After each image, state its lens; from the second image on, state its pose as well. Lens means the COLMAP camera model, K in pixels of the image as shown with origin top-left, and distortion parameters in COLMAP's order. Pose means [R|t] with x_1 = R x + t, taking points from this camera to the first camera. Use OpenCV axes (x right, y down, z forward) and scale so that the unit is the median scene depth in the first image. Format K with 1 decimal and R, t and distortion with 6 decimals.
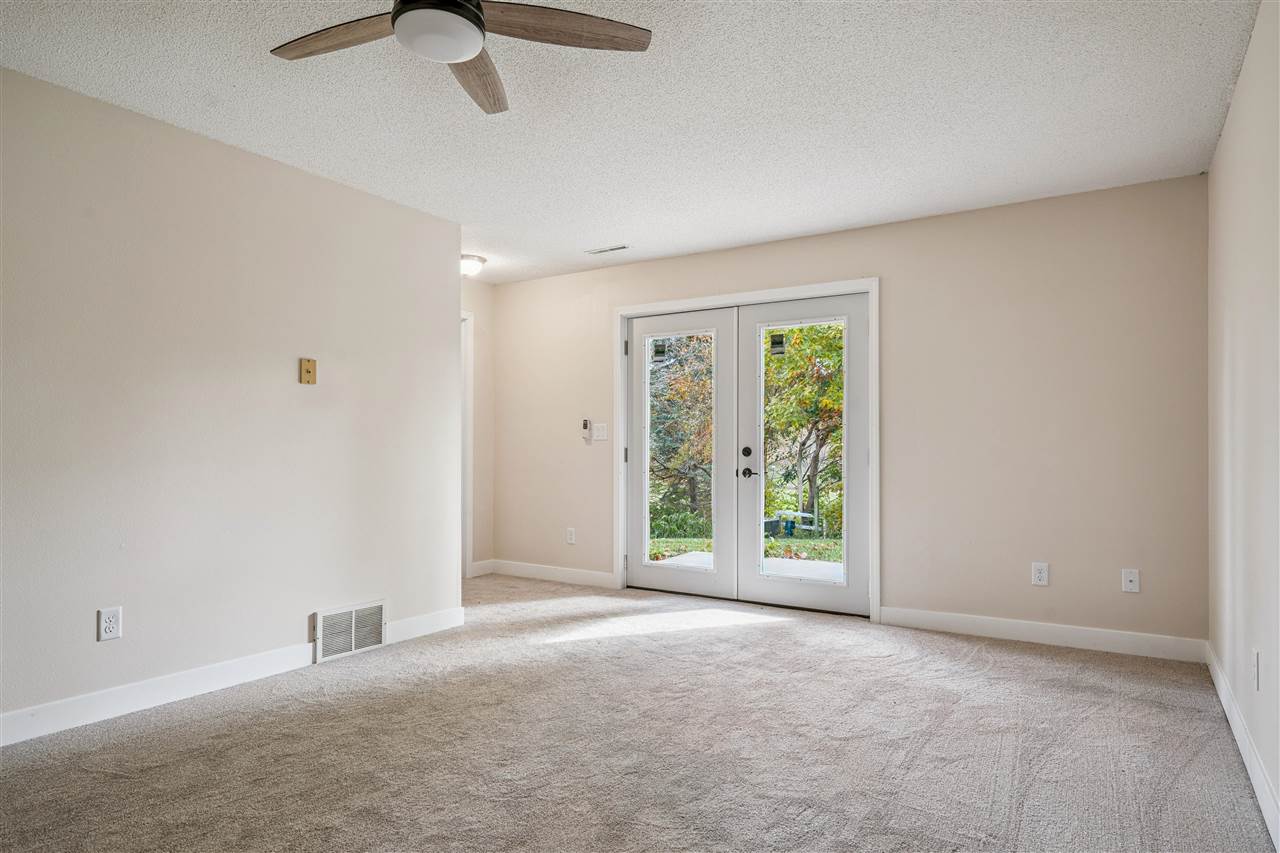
lens RADIAL K [[766.9, 0, 655.8], [0, 766.9, 427.1], [0, 0, 1]] dist [0.002898, 0.000610]
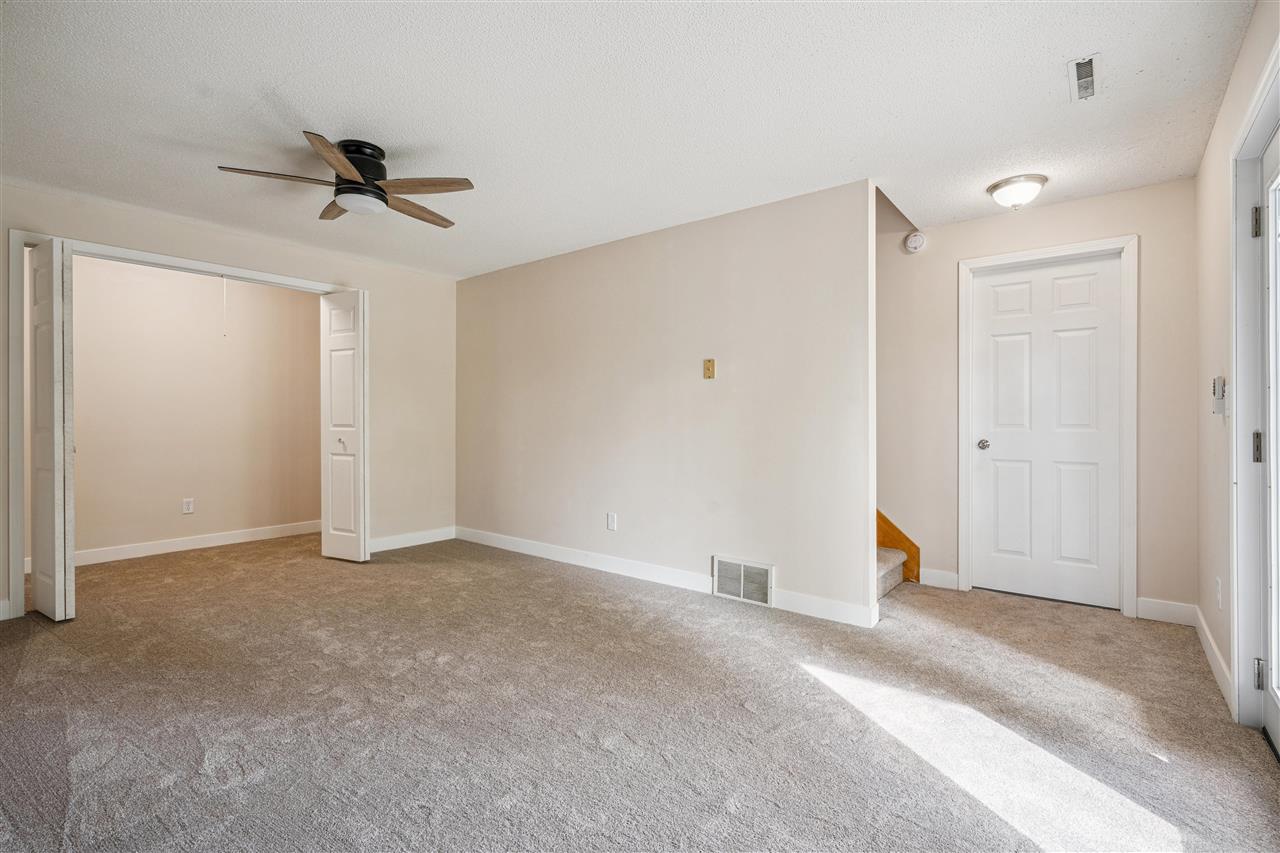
lens RADIAL K [[589.0, 0, 624.3], [0, 589.0, 431.9], [0, 0, 1]] dist [-0.002590, -0.000571]
pose [[-0.138238, 0.008727, -0.990361, 0.535228], [0.016592, 0.999841, 0.006495, 0.024092], [0.990260, -0.015534, -0.138361, 0.948762]]
